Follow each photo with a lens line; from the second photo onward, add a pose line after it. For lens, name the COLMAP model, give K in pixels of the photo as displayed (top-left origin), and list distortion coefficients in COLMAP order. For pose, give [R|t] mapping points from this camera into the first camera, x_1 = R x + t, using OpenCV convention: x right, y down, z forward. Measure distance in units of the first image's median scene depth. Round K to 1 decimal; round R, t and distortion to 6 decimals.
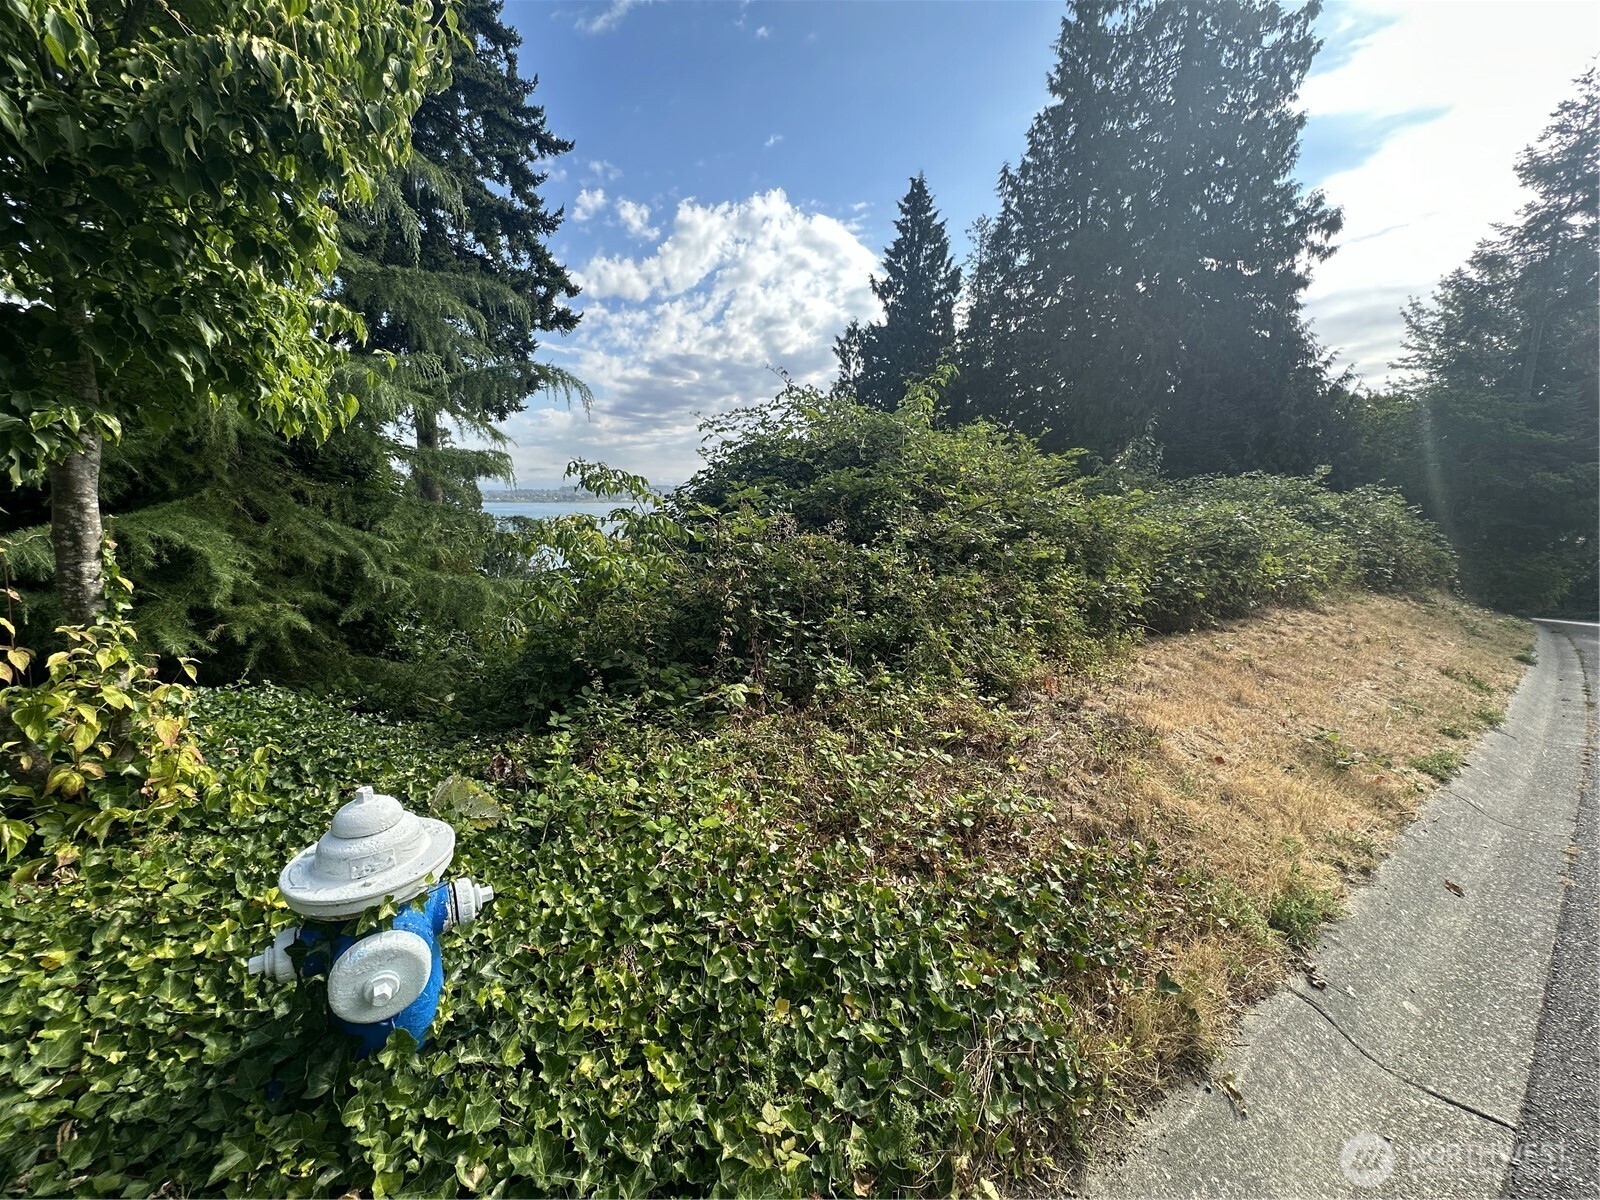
lens RADIAL K [[629.8, 0, 800.0], [0, 629.8, 600.0], [0, 0, 1]] dist [0.001234, 0.000241]
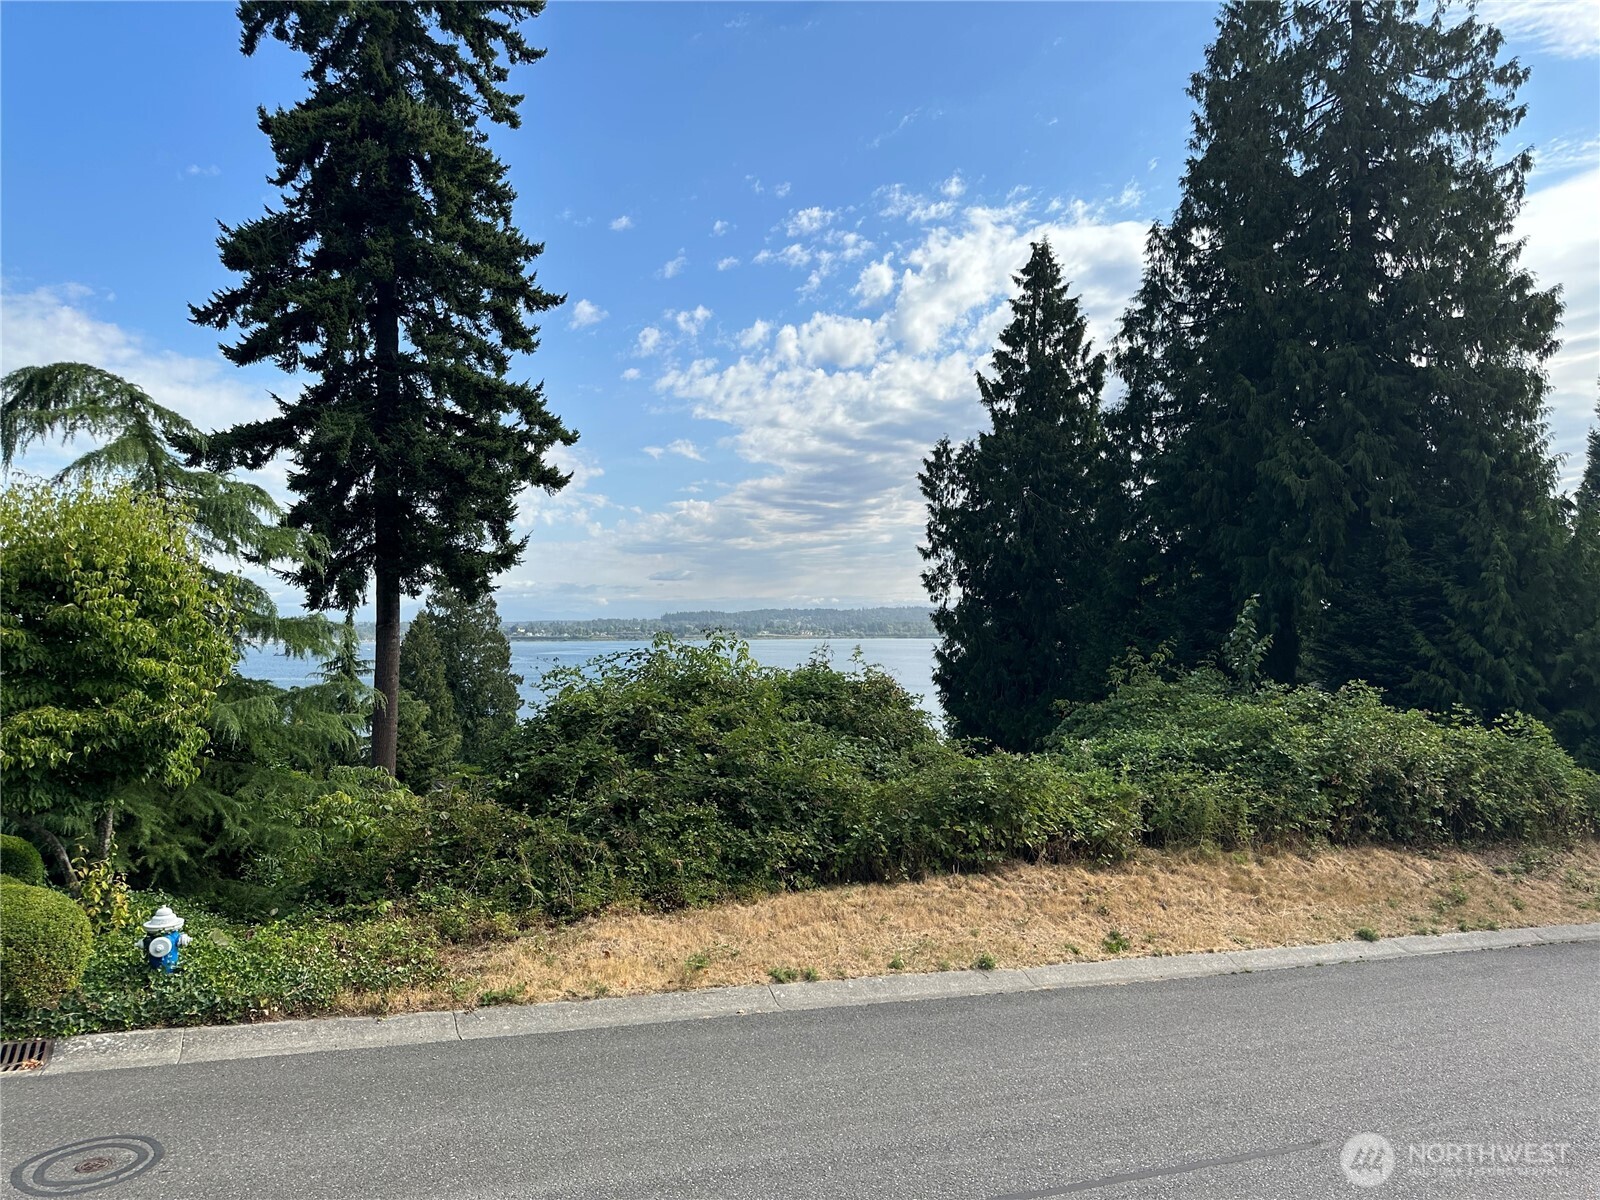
lens RADIAL K [[1119.4, 0, 808.3], [0, 1119.4, 595.7], [0, 0, 1]] dist [0.113288, -0.141458]
pose [[0.972854, -0.016659, -0.230821, 0.354022], [-0.027154, 0.982298, -0.185346, -0.028708], [0.229822, 0.186582, 0.955180, -0.380857]]
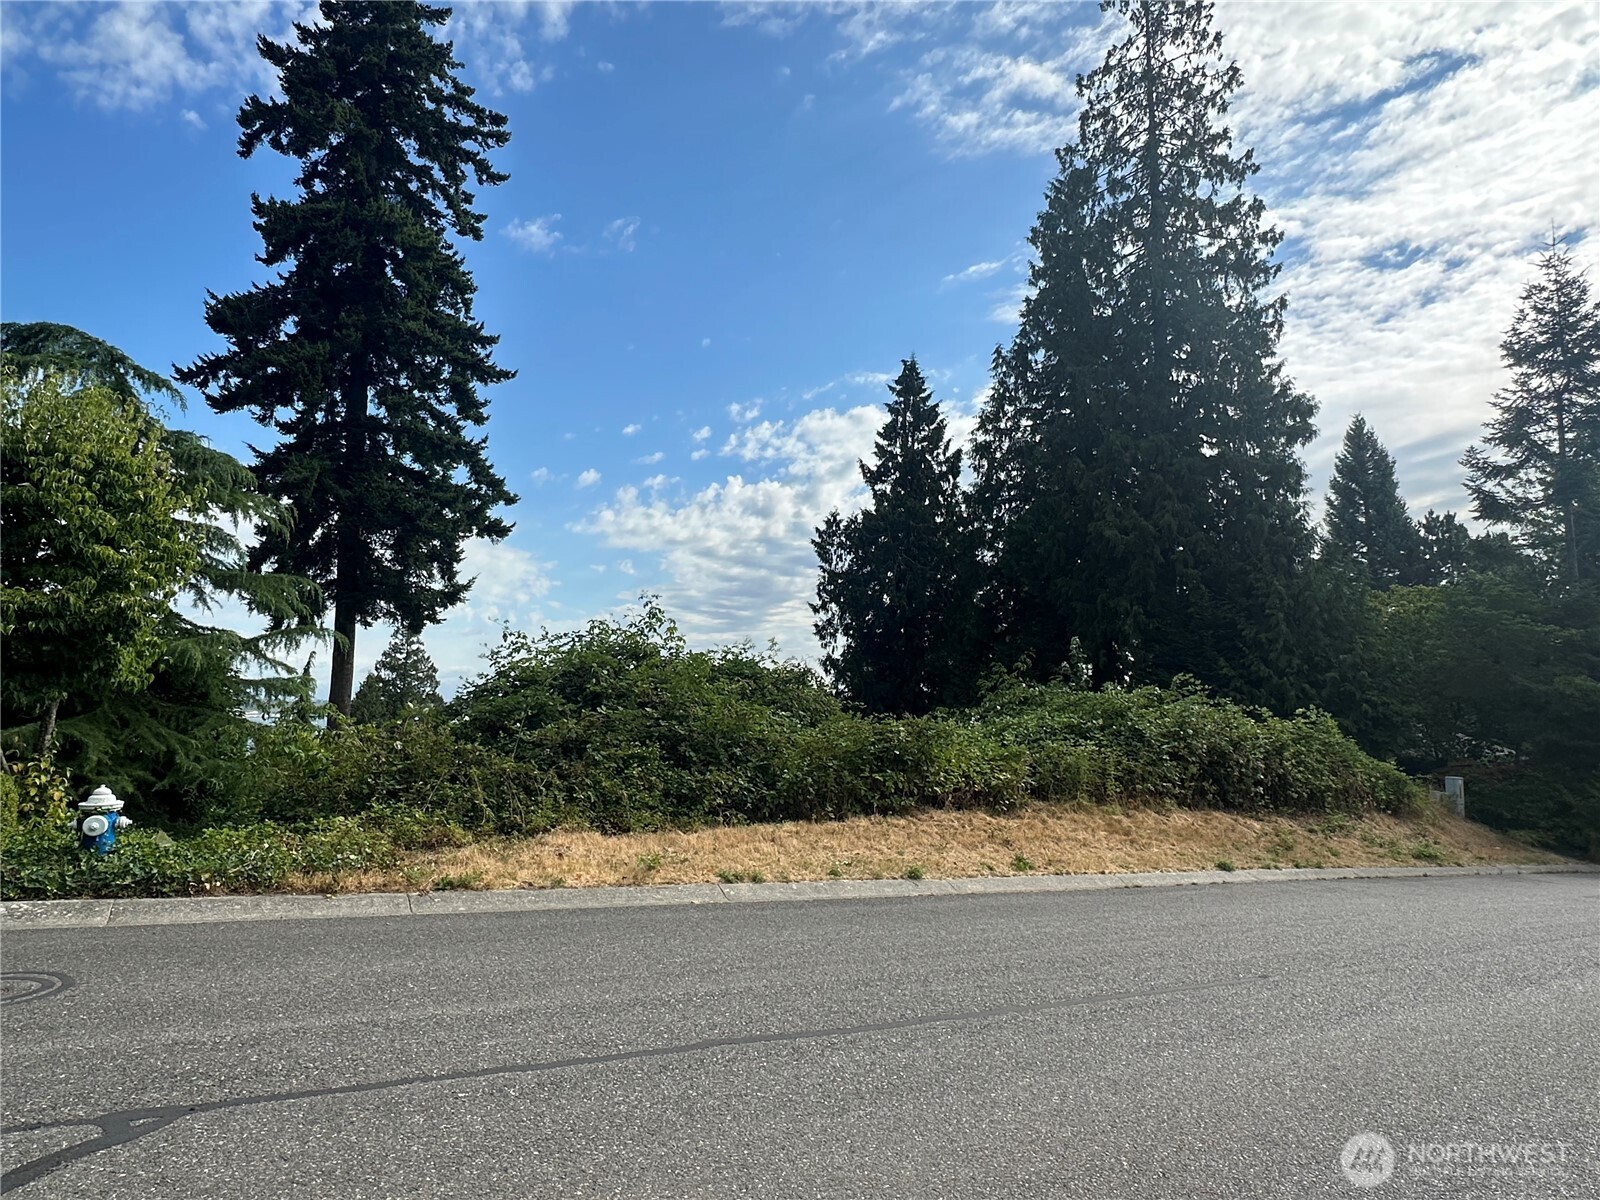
lens RADIAL K [[921.3, 0, 800.0], [0, 921.3, 600.0], [0, 0, 1]] dist [0.036741, -0.031272]
pose [[0.991955, -0.017105, -0.125429, 0.305410], [-0.018337, 0.960963, -0.276069, 0.048972], [0.125254, 0.276148, 0.952918, -0.301832]]
